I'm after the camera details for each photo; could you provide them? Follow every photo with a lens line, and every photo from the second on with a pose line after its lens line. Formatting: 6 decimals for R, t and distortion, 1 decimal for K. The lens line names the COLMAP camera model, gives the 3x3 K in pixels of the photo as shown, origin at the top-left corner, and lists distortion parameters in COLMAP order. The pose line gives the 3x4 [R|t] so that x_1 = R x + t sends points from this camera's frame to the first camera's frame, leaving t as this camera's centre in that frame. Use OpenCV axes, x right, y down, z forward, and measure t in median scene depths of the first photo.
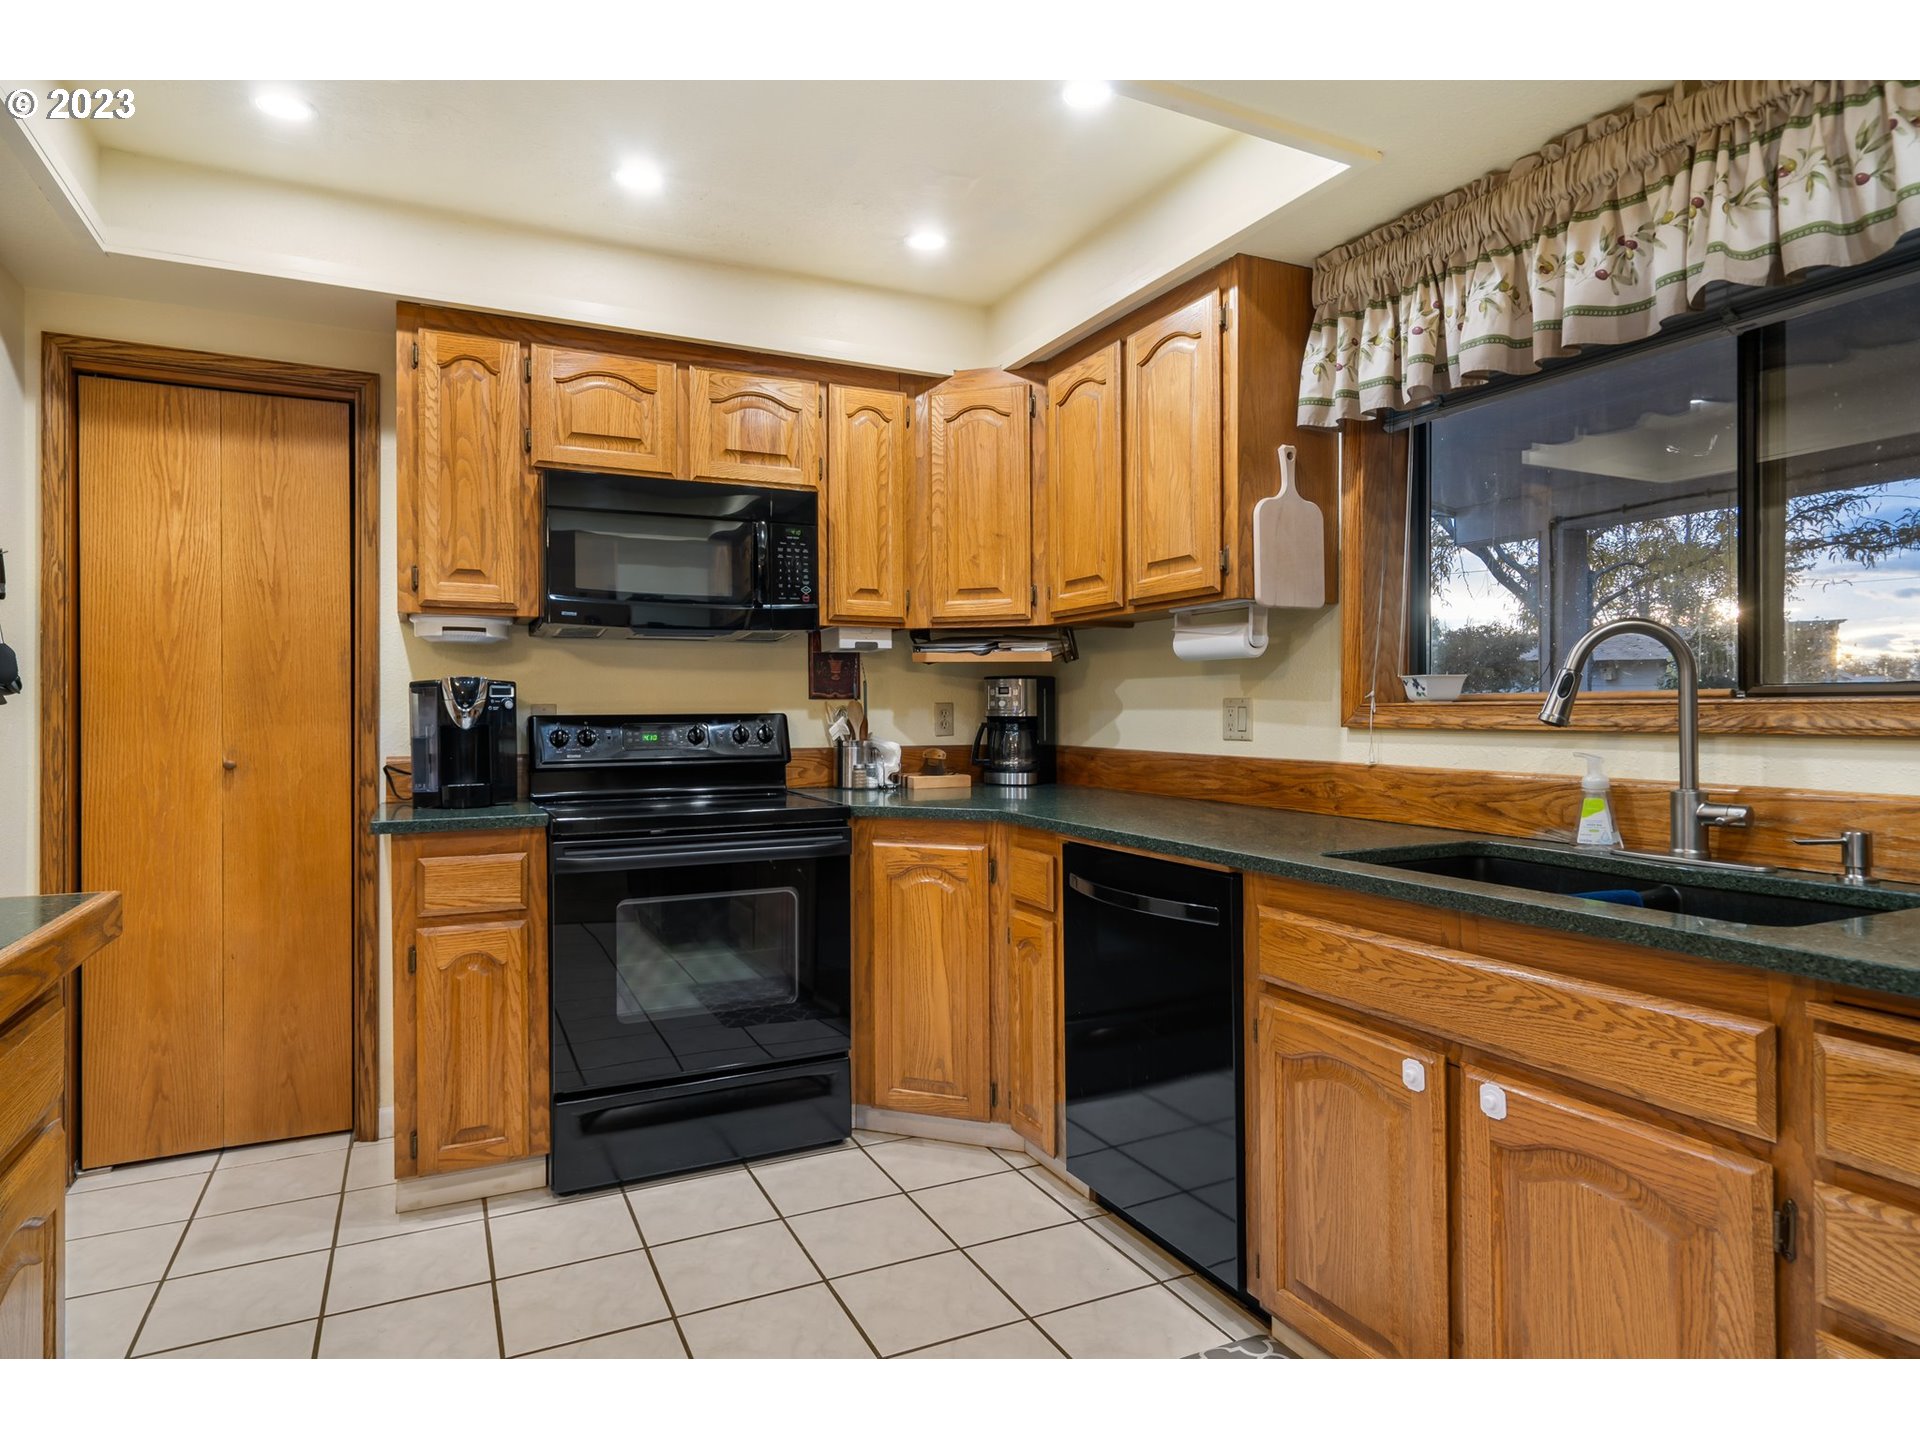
lens RADIAL K [[1116.1, 0, 963.7], [0, 1116.1, 708.6], [0, 0, 1]] dist [-0.002470, 0.000365]
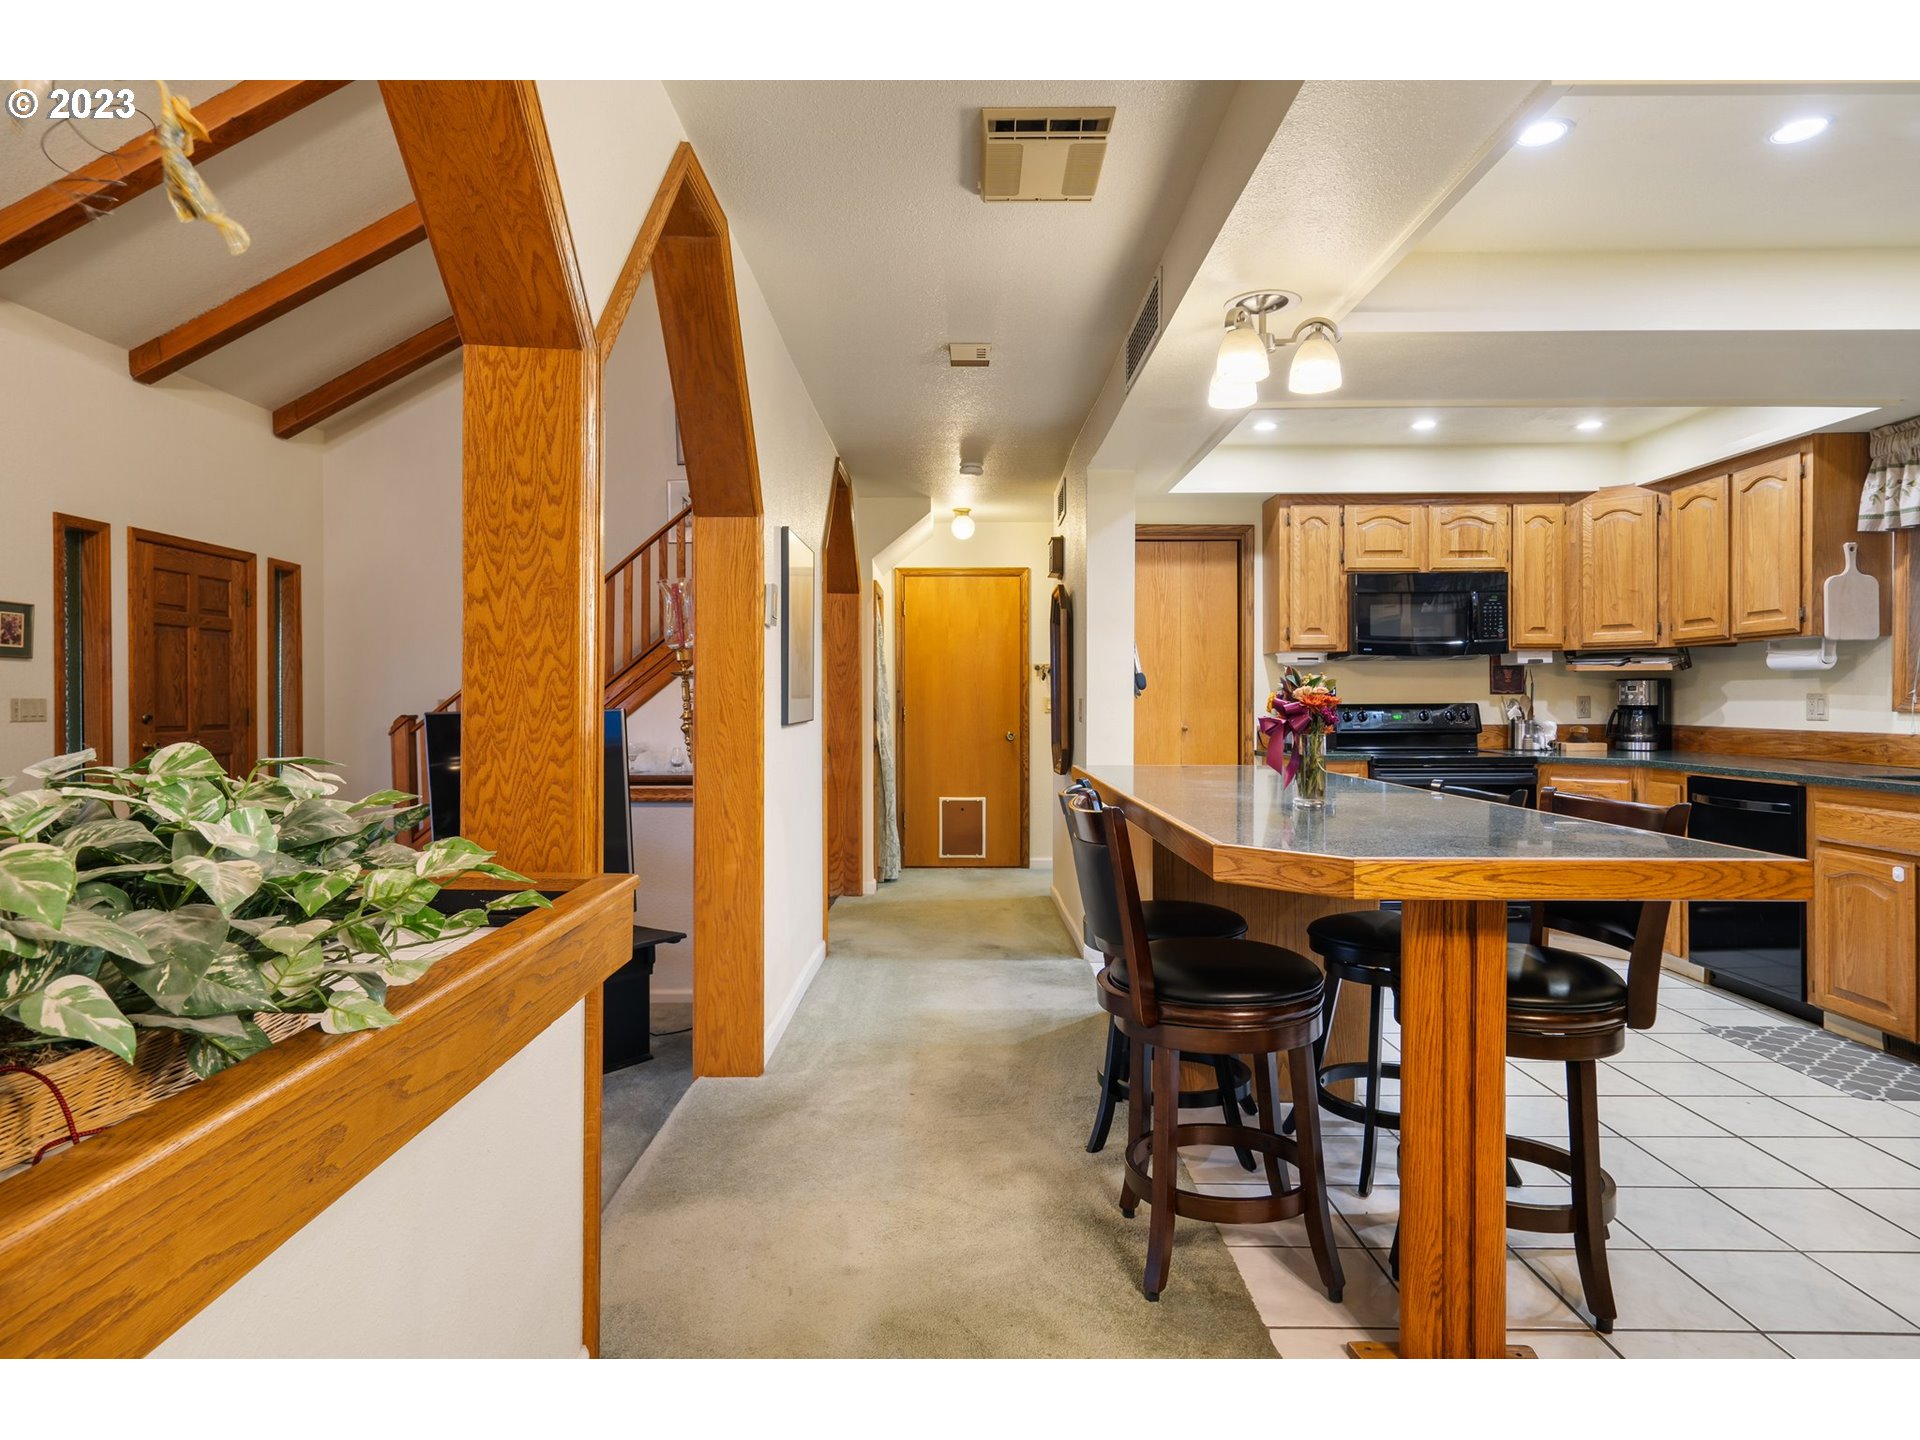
lens RADIAL K [[1098.5, 0, 935.9], [0, 1098.5, 709.8], [0, 0, 1]] dist [0.000992, -0.001002]
pose [[0.888787, 0.004075, -0.458303, -0.152555], [0.000303, 0.999955, 0.009477, -0.001637], [0.458321, -0.008562, 0.888746, -0.969268]]
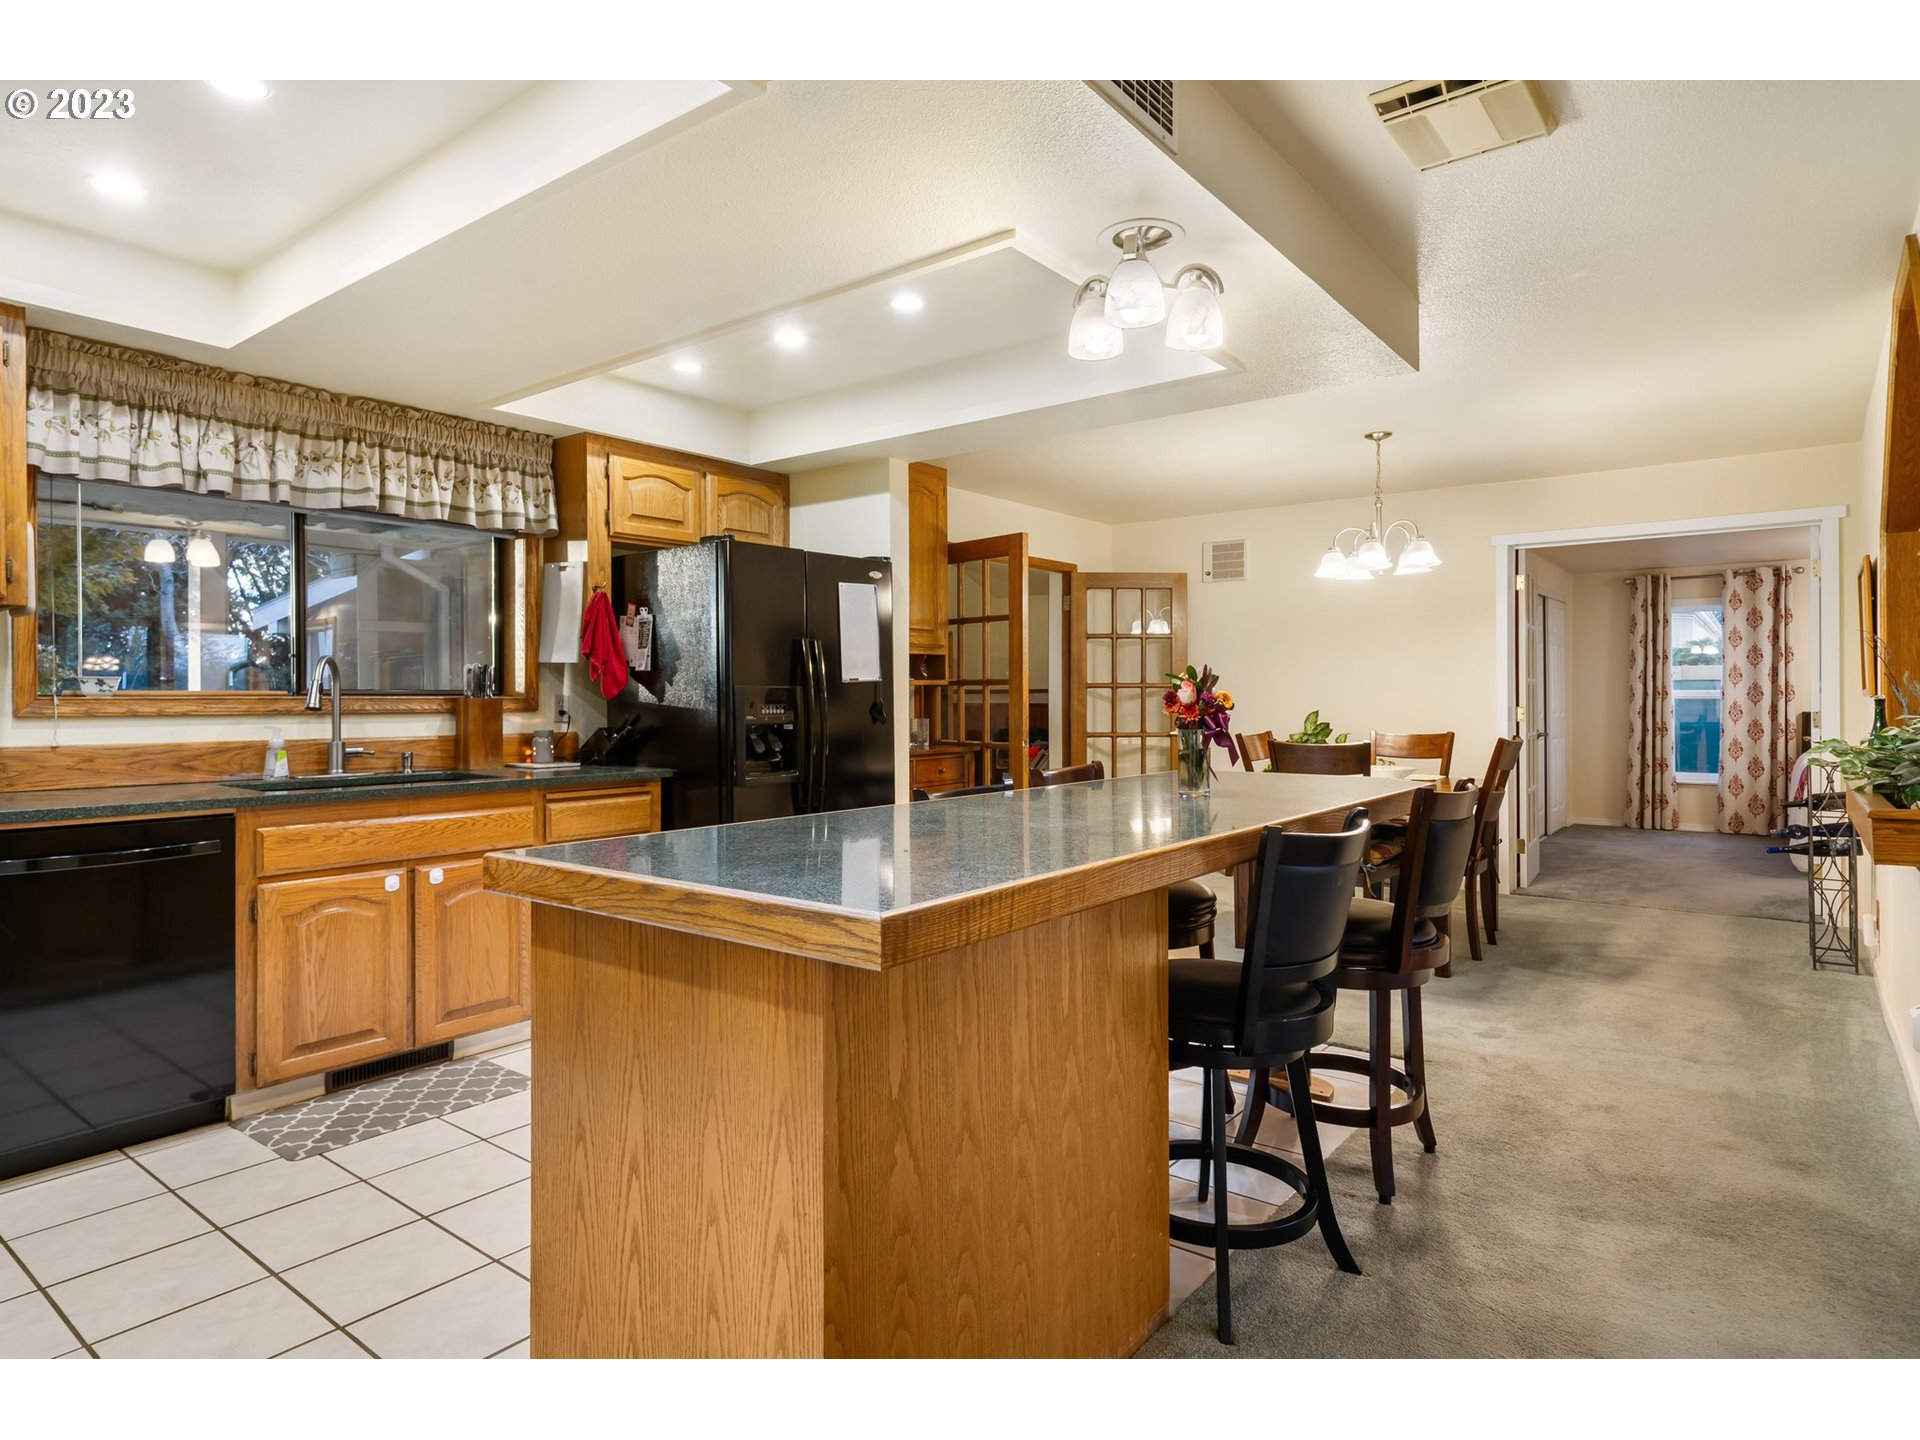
lens RADIAL K [[1098.5, 0, 935.9], [0, 1098.5, 709.8], [0, 0, 1]] dist [0.000992, -0.001002]
pose [[-0.432682, -0.006523, 0.901523, -1.041558], [0.001626, 0.999967, 0.008015, 0.000790], [-0.901545, 0.004934, -0.432657, 0.560700]]
